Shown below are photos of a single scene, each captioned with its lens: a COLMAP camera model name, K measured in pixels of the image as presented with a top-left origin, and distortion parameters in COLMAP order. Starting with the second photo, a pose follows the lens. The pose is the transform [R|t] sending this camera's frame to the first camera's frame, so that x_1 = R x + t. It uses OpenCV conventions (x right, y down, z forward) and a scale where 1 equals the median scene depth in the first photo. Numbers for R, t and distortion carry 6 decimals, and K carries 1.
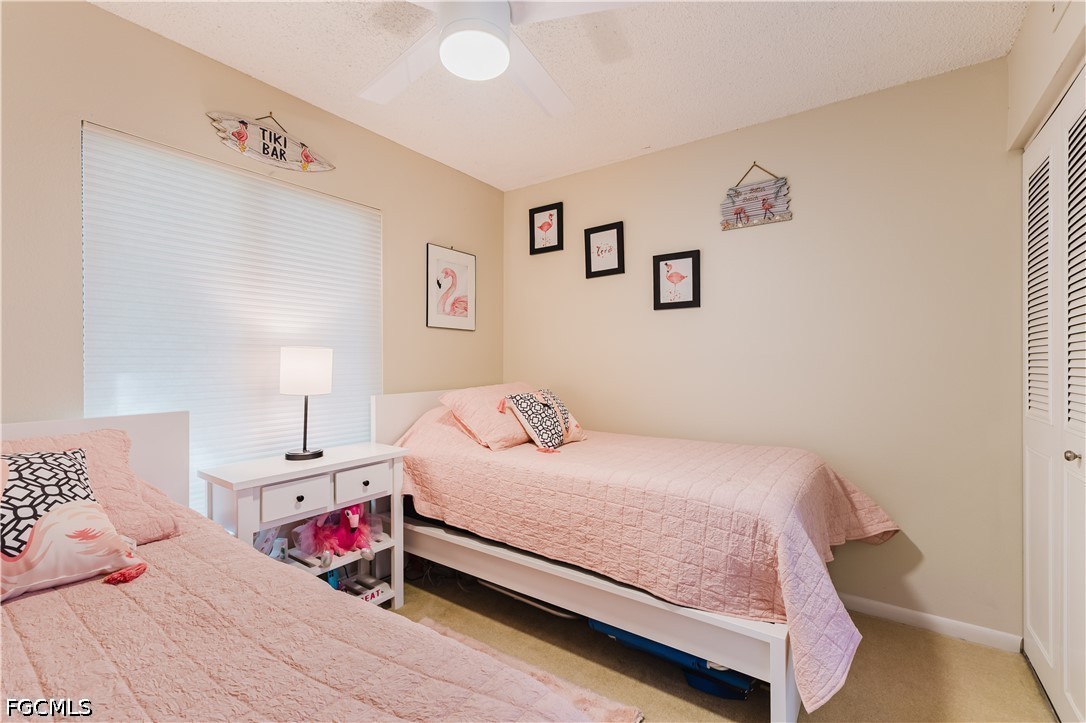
lens RADIAL K [[468.0, 0, 548.6], [0, 468.0, 360.5], [0, 0, 1]] dist [0.012880, -0.001099]
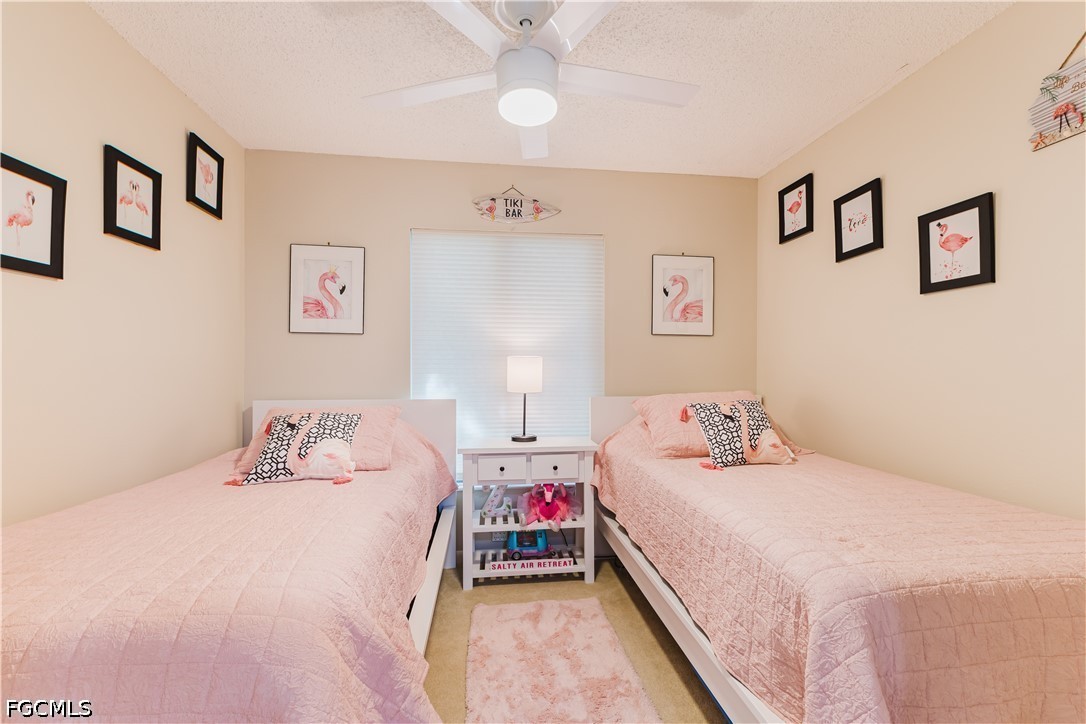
lens RADIAL K [[468.0, 0, 548.2], [0, 468.0, 362.6], [0, 0, 1]] dist [0.012880, -0.001099]
pose [[0.675900, -0.004067, -0.736982, 0.436479], [-0.001469, 0.999975, -0.006865, -0.001632], [0.736992, 0.005722, 0.675878, 0.146928]]
